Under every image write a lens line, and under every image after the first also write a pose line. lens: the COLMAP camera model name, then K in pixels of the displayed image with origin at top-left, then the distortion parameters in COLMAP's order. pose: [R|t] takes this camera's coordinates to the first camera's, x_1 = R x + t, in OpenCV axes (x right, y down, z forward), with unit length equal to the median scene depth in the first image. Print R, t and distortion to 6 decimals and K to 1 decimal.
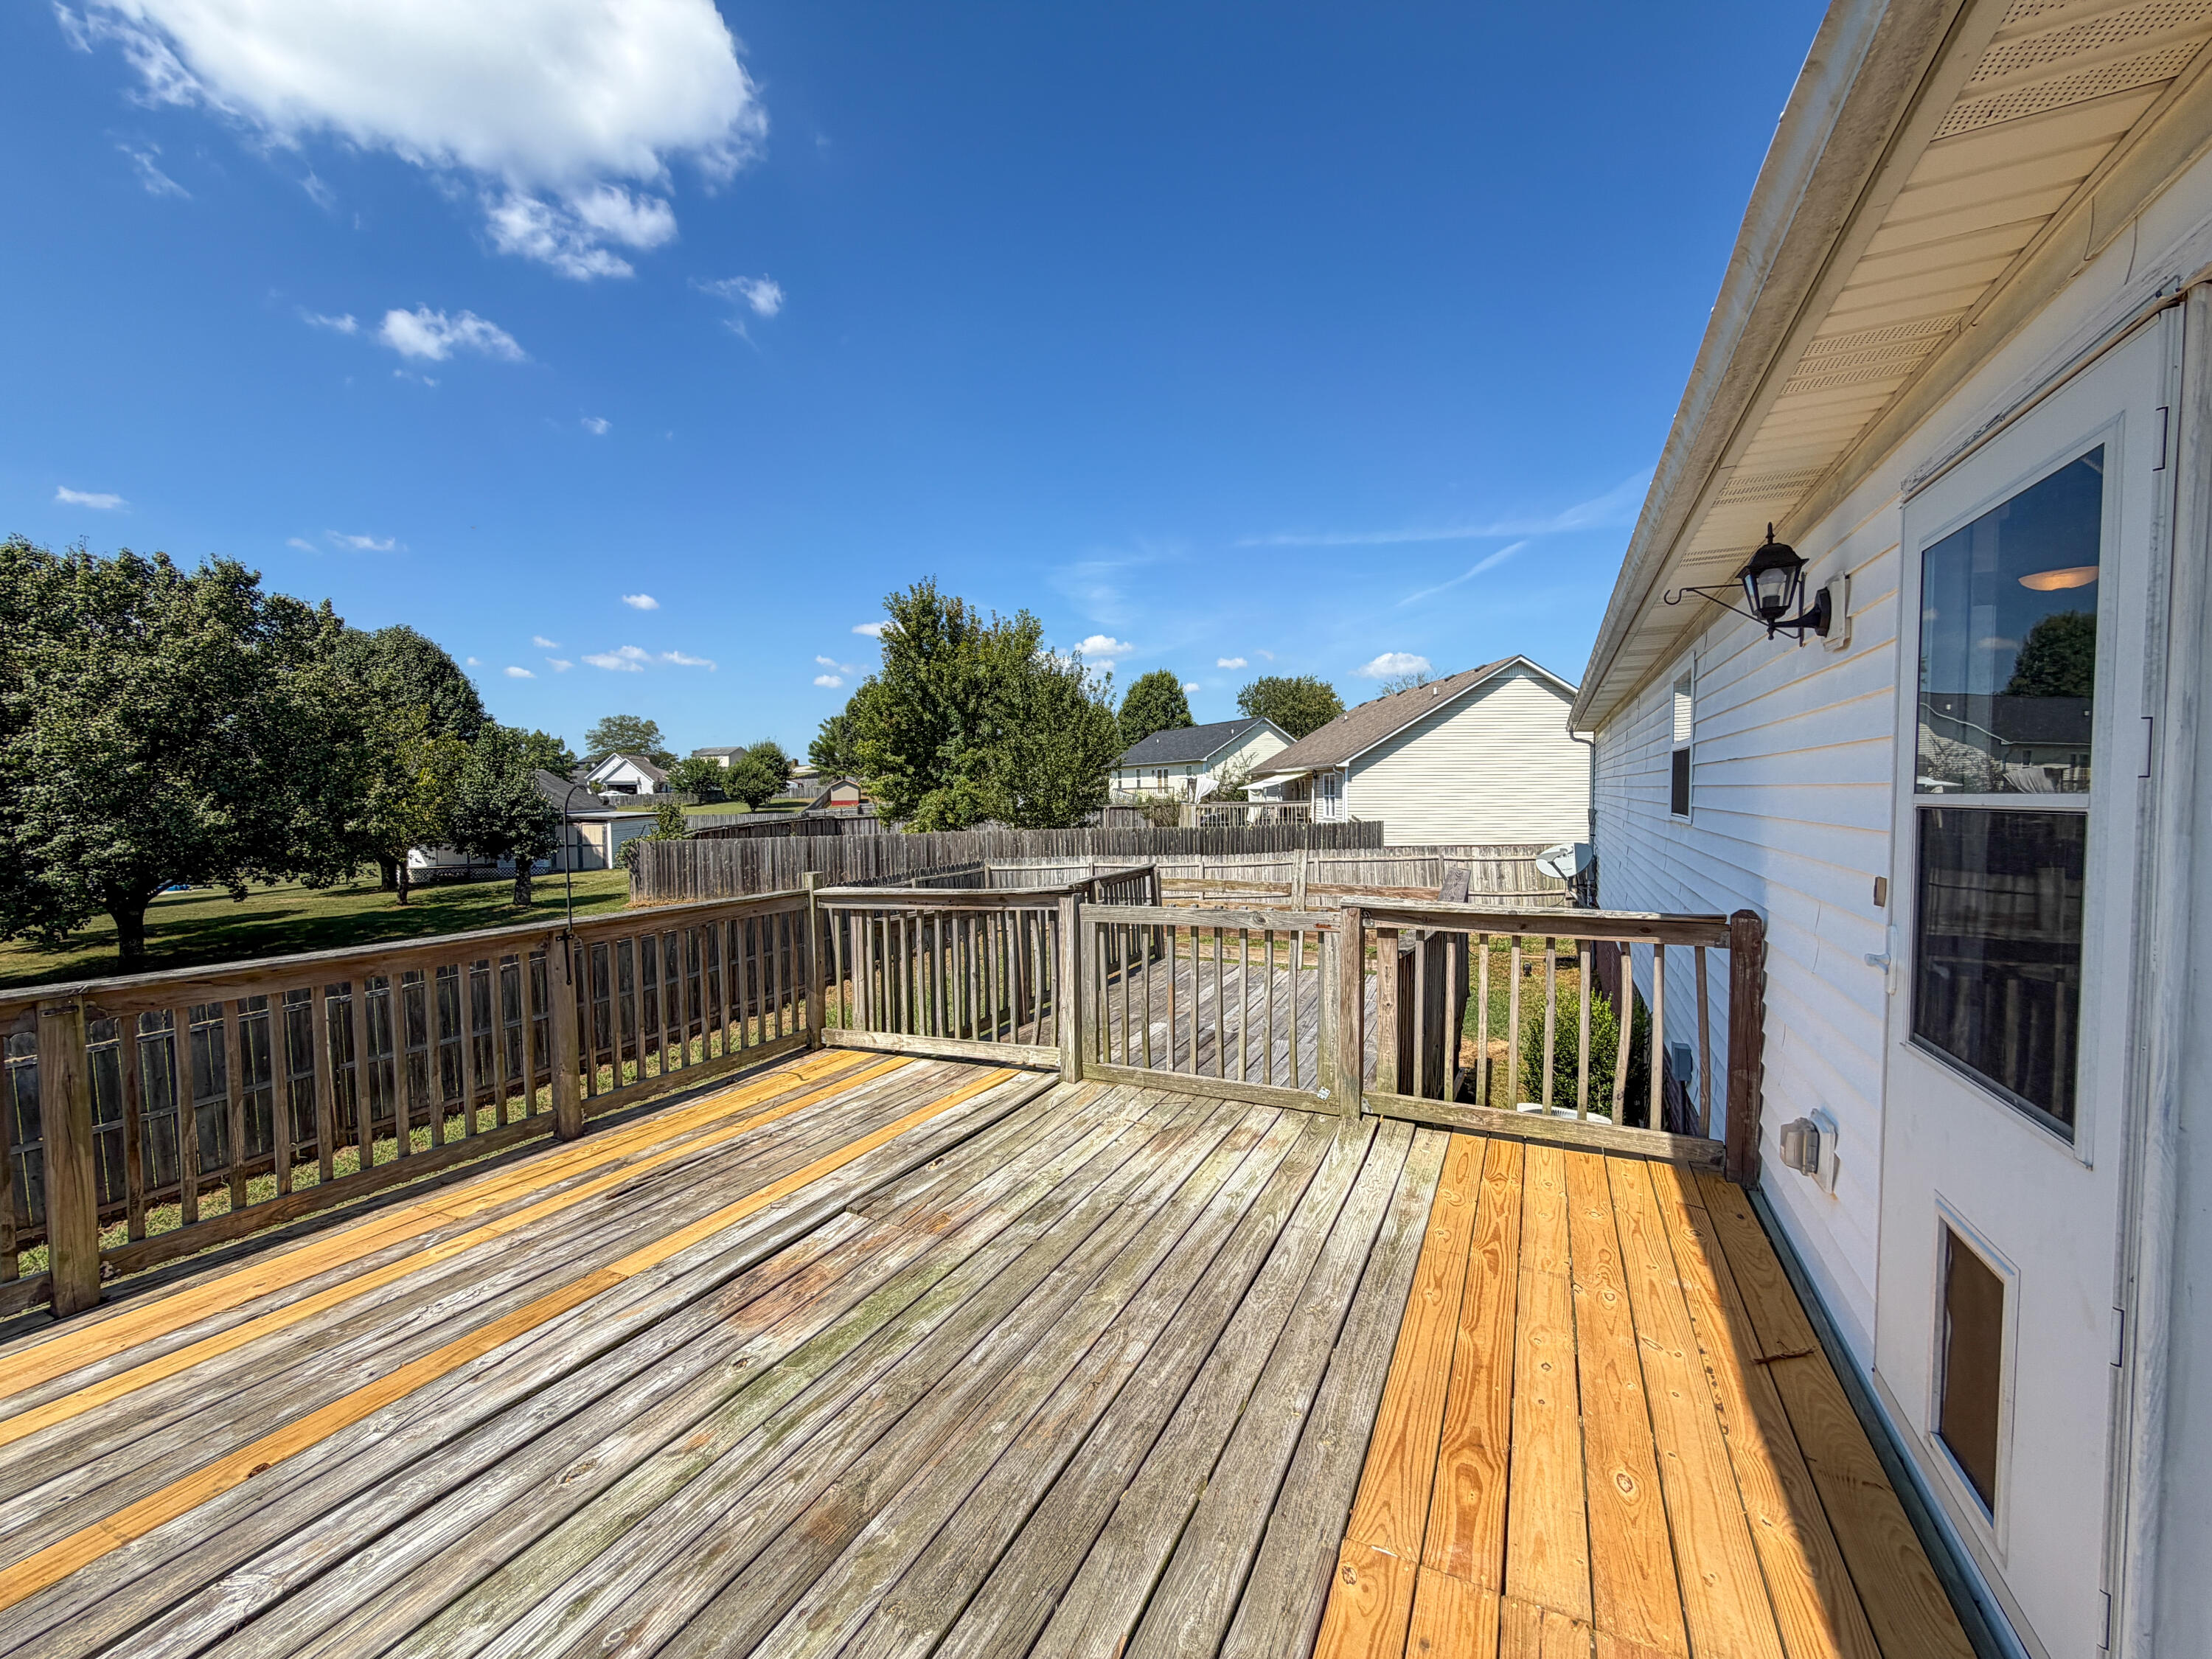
lens RADIAL K [[890.9, 0, 1097.9], [0, 890.9, 856.8], [0, 0, 1]] dist [-0.000376, -0.000091]
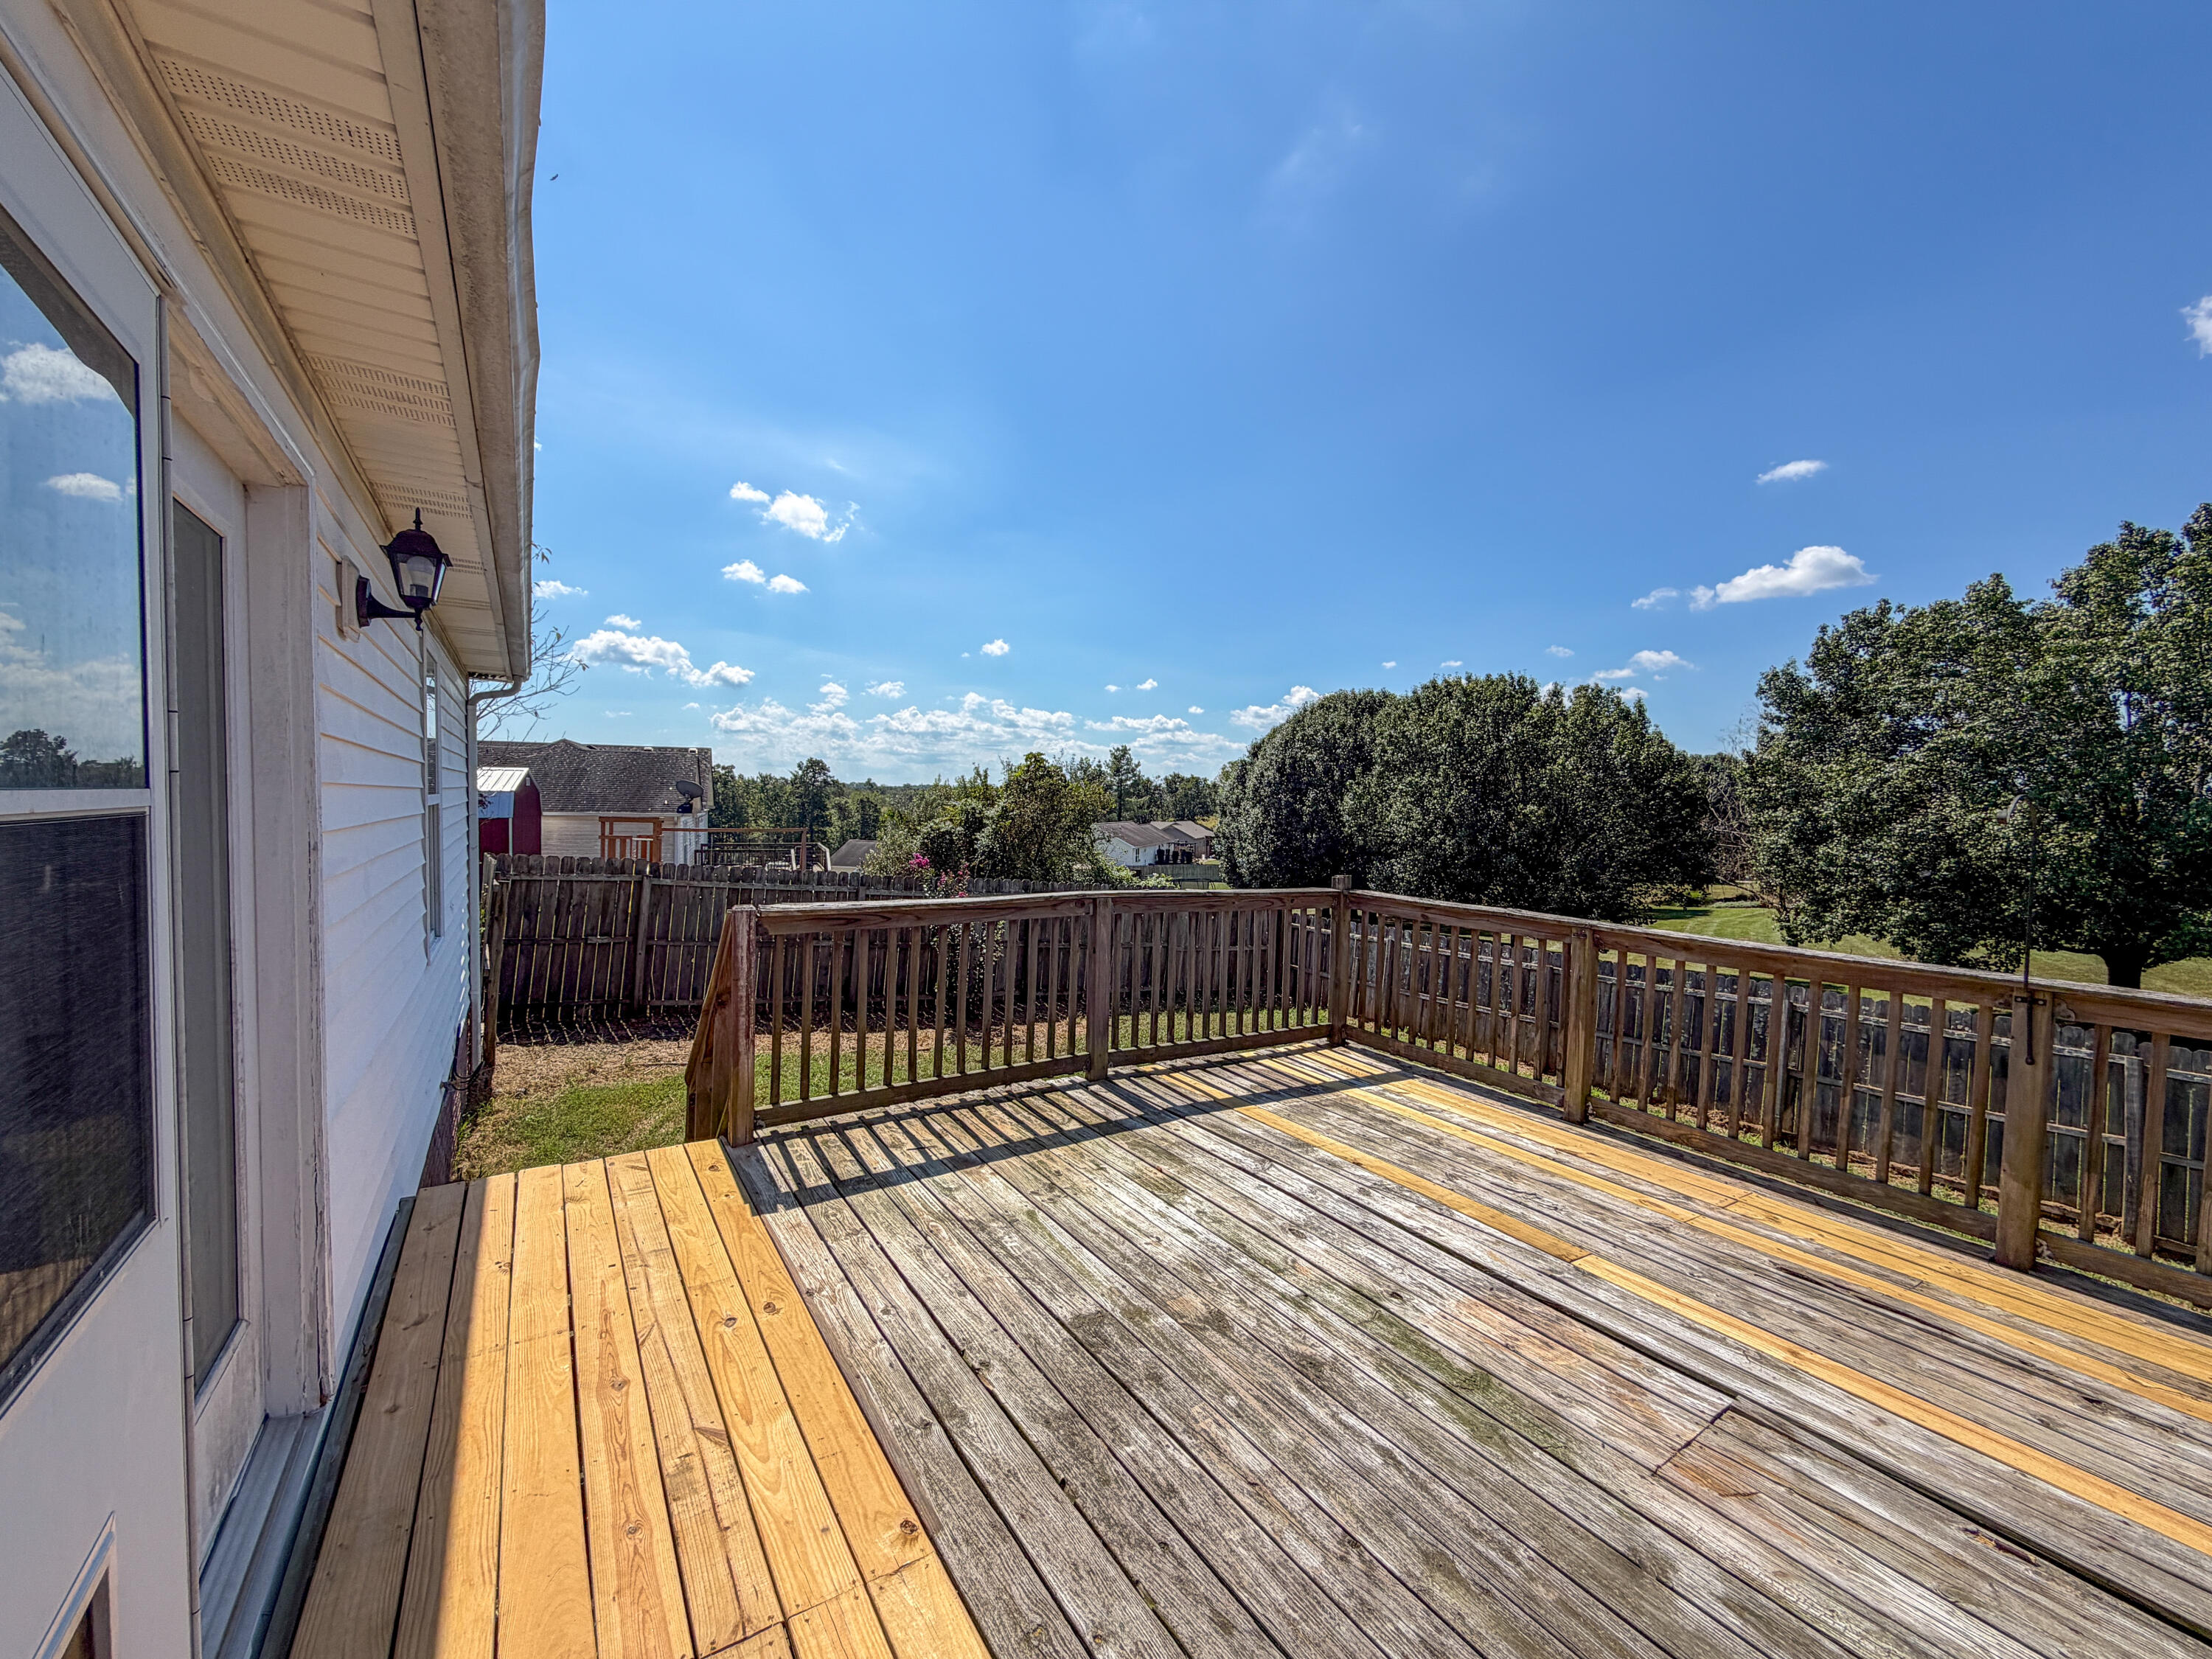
lens RADIAL K [[895.3, 0, 1097.0], [0, 895.3, 824.7], [0, 0, 1]] dist [0.000021, -0.000016]
pose [[-0.517156, 0.022061, -0.855607, 0.508463], [-0.074068, 0.994764, 0.070418, -0.057091], [0.852680, 0.099790, -0.512814, 0.793357]]
